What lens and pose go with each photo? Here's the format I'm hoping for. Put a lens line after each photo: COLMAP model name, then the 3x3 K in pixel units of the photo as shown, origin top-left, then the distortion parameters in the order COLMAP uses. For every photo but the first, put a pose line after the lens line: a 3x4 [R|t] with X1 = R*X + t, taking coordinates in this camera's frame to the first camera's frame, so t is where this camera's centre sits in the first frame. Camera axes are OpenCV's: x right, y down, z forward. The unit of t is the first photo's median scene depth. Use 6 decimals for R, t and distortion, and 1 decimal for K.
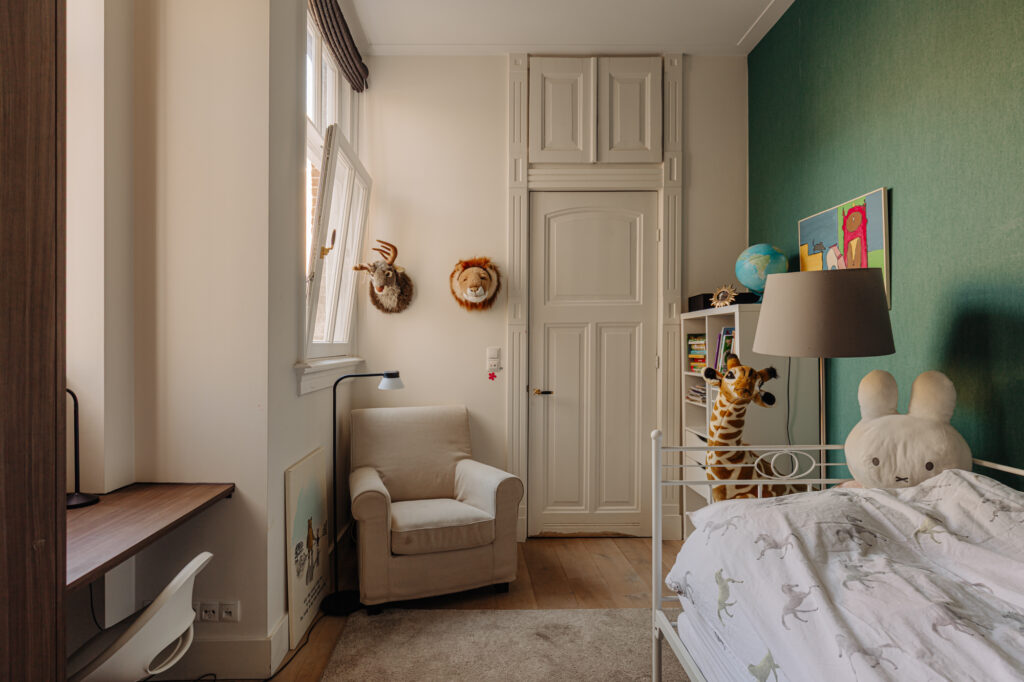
lens RADIAL K [[530.3, 0, 514.0], [0, 530.3, 343.0], [0, 0, 1]] dist [0.000896, -0.000015]
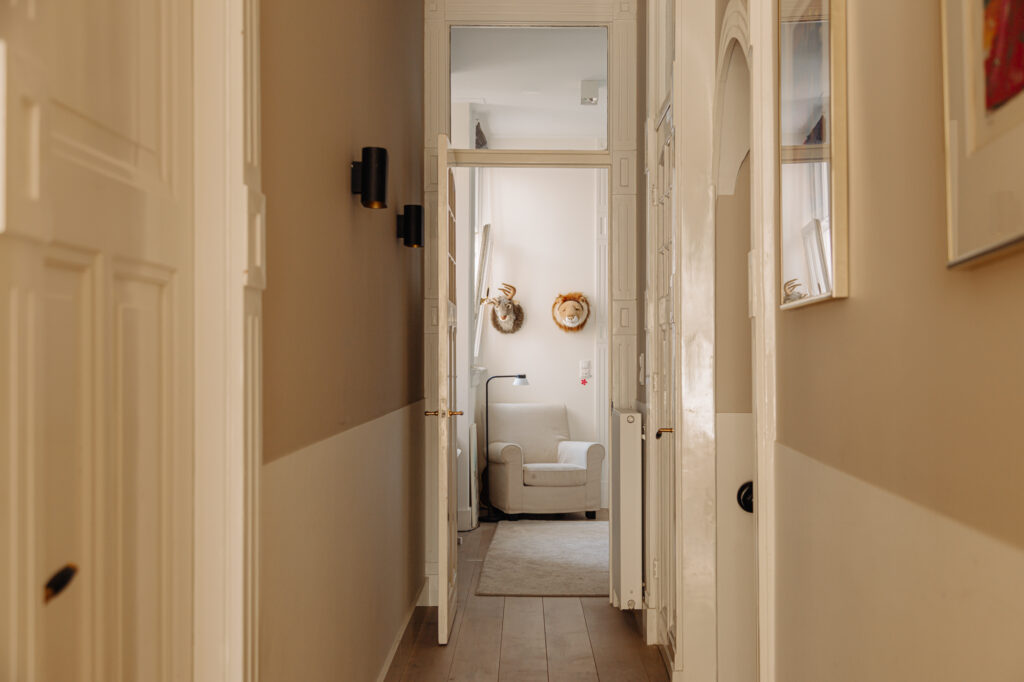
lens RADIAL K [[1189.6, 0, 512.5], [0, 1189.6, 337.2], [0, 0, 1]] dist [0.009166, 0.000000]
pose [[0.995331, -0.002262, -0.096497, 0.070048], [0.000855, 0.999893, -0.014620, -0.004394], [0.096520, 0.014470, 0.995226, -2.030165]]
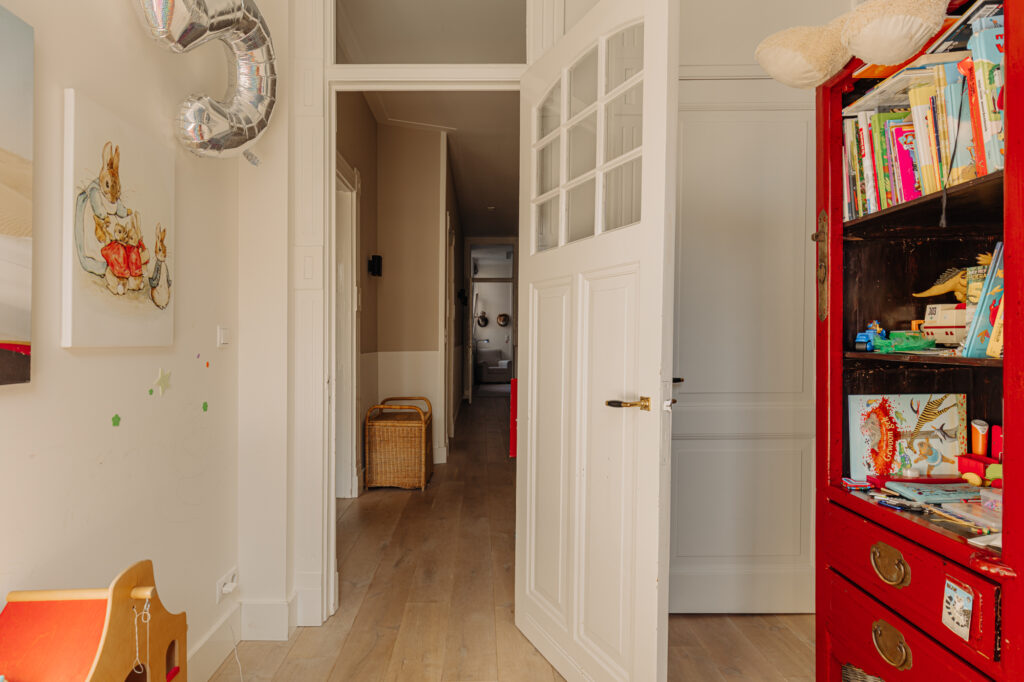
lens RADIAL K [[530.3, 0, 508.9], [0, 530.3, 336.6], [0, 0, 1]] dist [0.000896, -0.000015]
pose [[0.999305, 0.000657, -0.037264, 0.138958], [-0.000323, 0.999960, 0.008955, -0.017217], [0.037268, -0.008937, 0.999265, -3.323140]]
